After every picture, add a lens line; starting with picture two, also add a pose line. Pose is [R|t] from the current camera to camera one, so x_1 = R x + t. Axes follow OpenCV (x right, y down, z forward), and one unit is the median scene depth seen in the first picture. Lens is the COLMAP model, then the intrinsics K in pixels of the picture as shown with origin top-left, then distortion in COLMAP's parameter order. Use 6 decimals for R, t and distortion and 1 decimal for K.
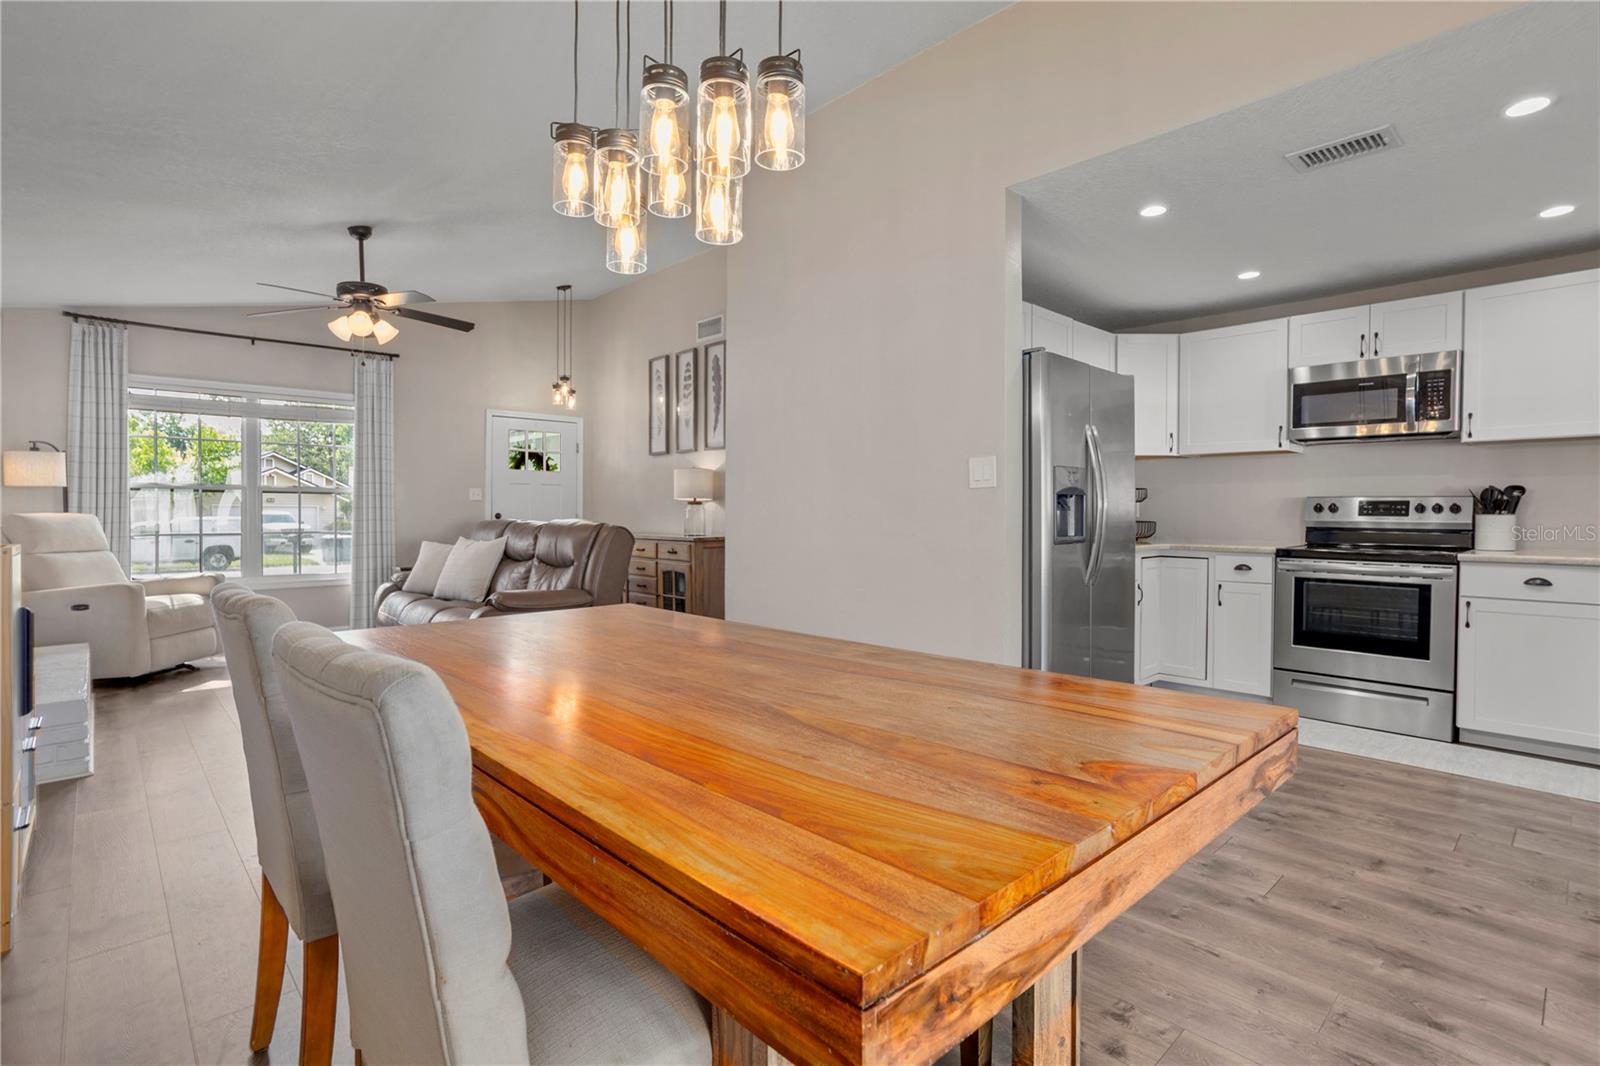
lens RADIAL K [[768.5, 0, 805.7], [0, 768.5, 527.5], [0, 0, 1]] dist [0.000303, 0.000880]
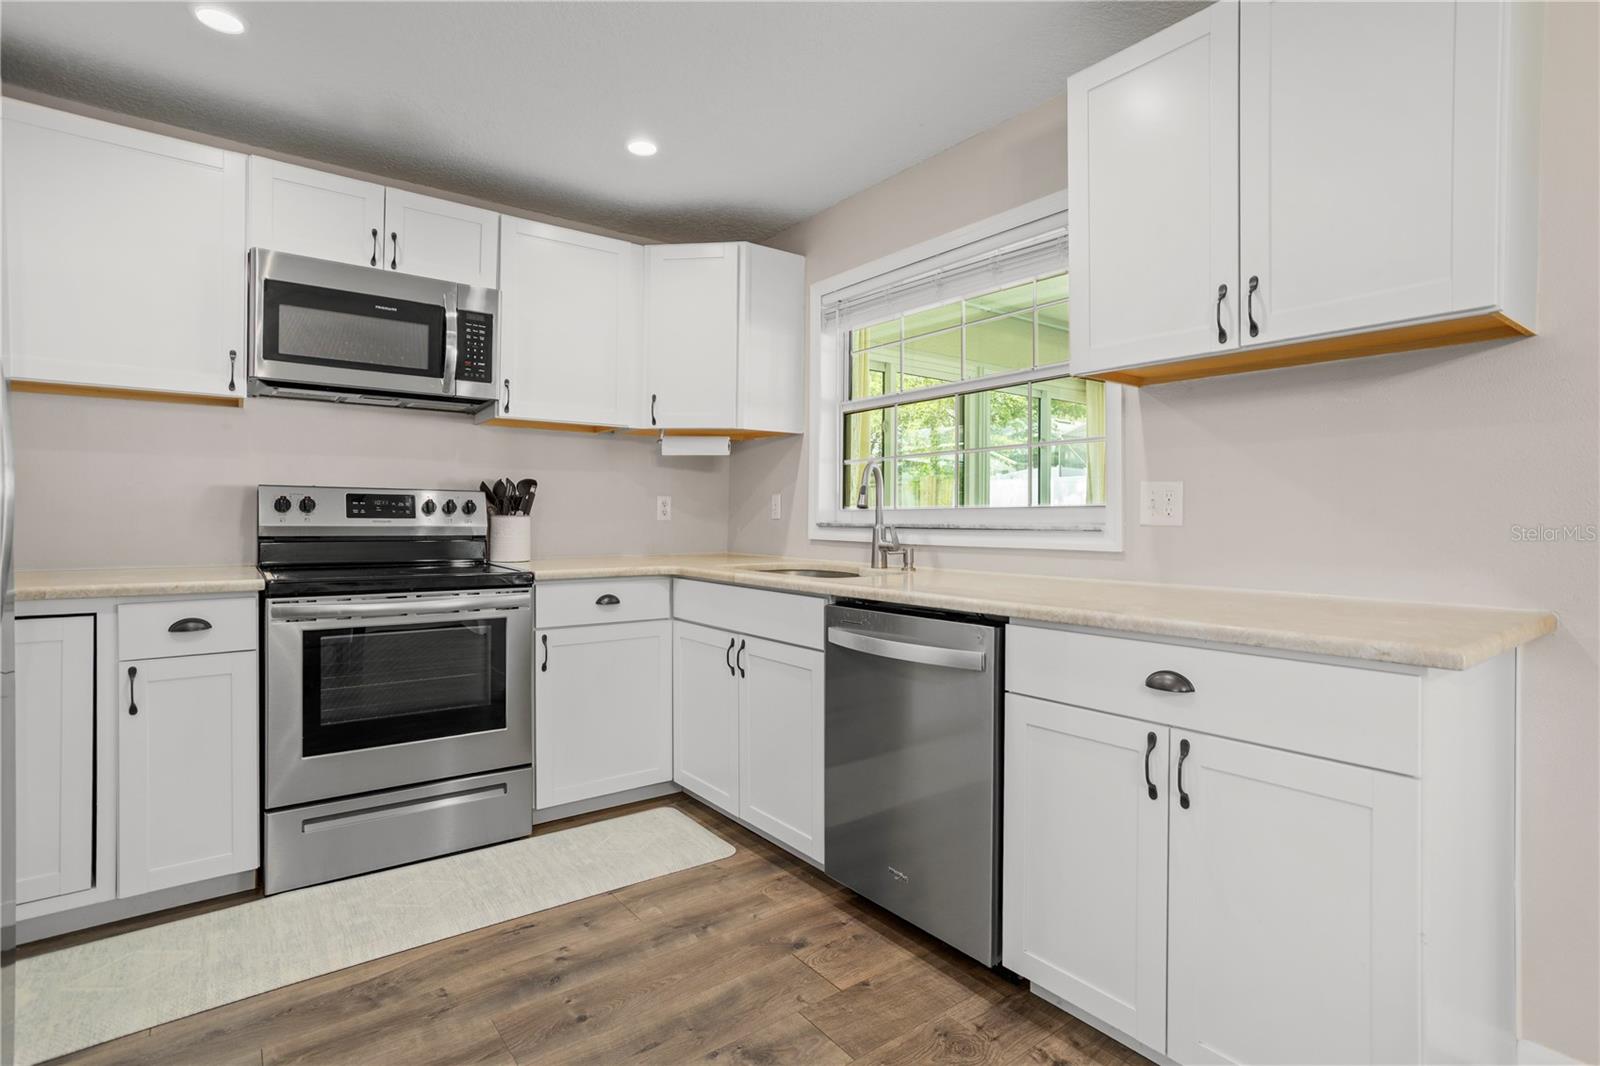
lens RADIAL K [[778.4, 0, 813.8], [0, 778.4, 519.7], [0, 0, 1]] dist [-0.026013, 0.000595]
pose [[0.102468, -0.002262, 0.994734, 0.142049], [0.014913, 0.999889, 0.000737, -0.008937], [-0.994624, 0.014759, 0.102491, 0.606585]]
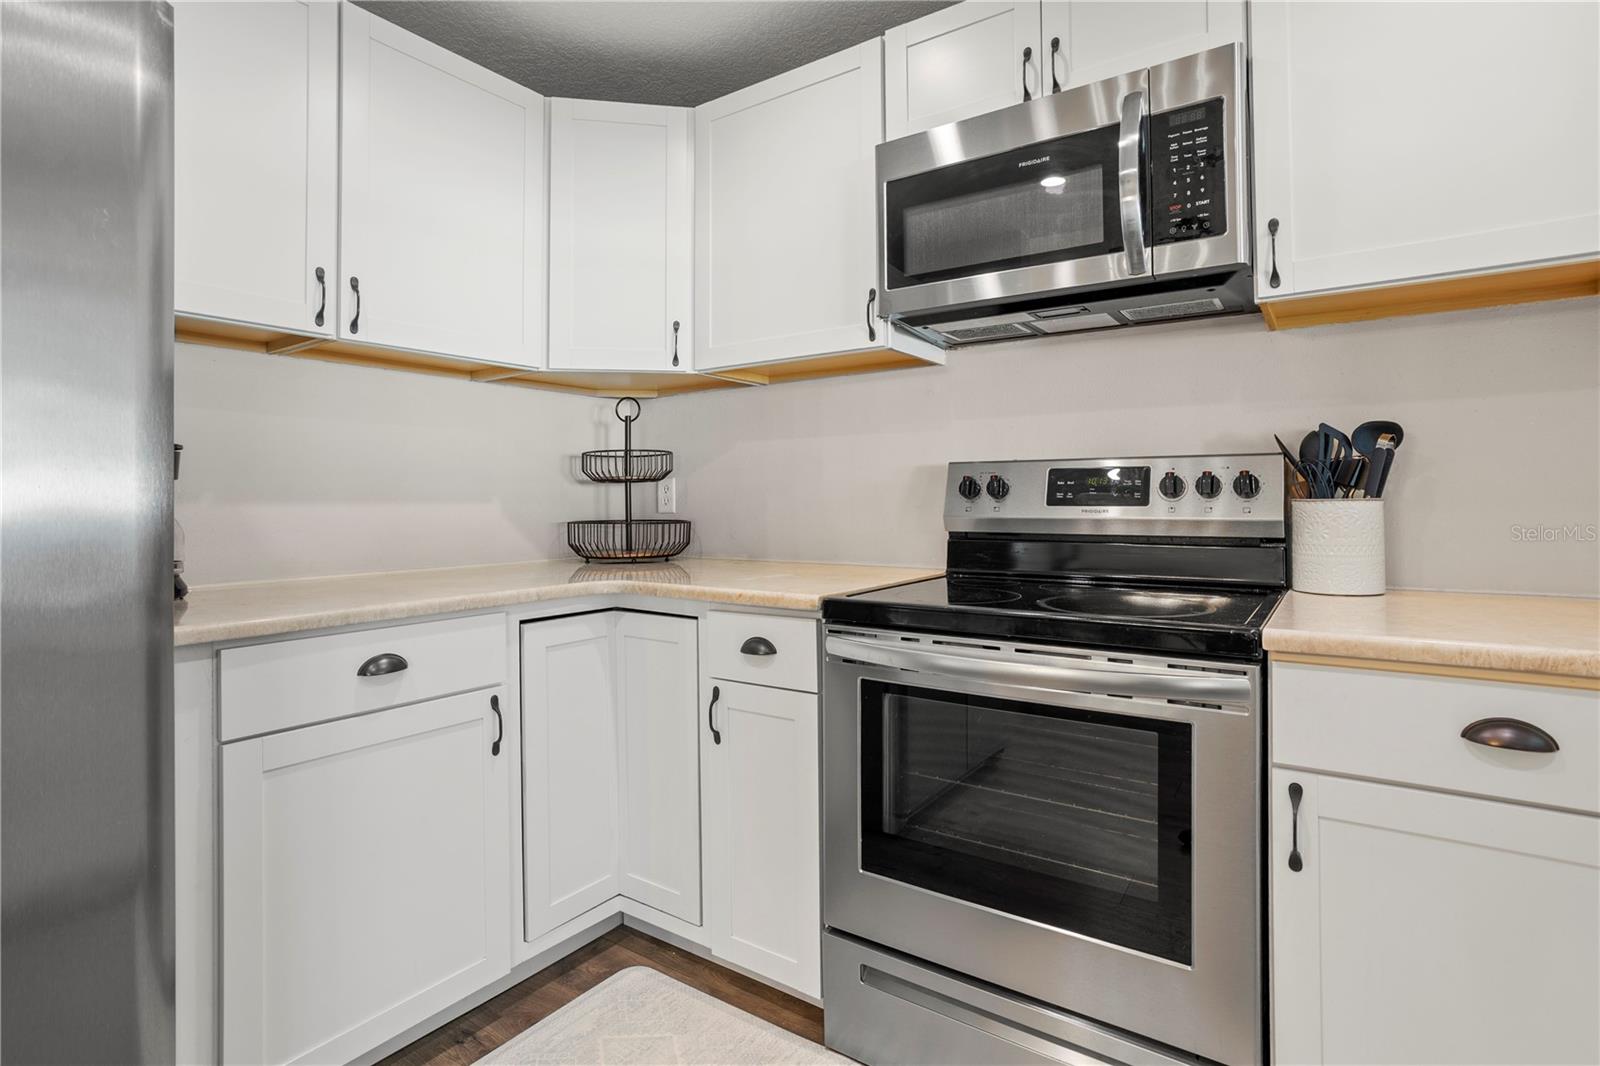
lens RADIAL K [[793.4, 0, 802.0], [0, 793.4, 490.3], [0, 0, 1]] dist [-0.029332, 0.000361]
pose [[0.980751, -0.006426, 0.195159, 0.552667], [0.013672, 0.999265, -0.035806, -0.010660], [-0.194786, 0.037785, 0.980118, 0.661778]]
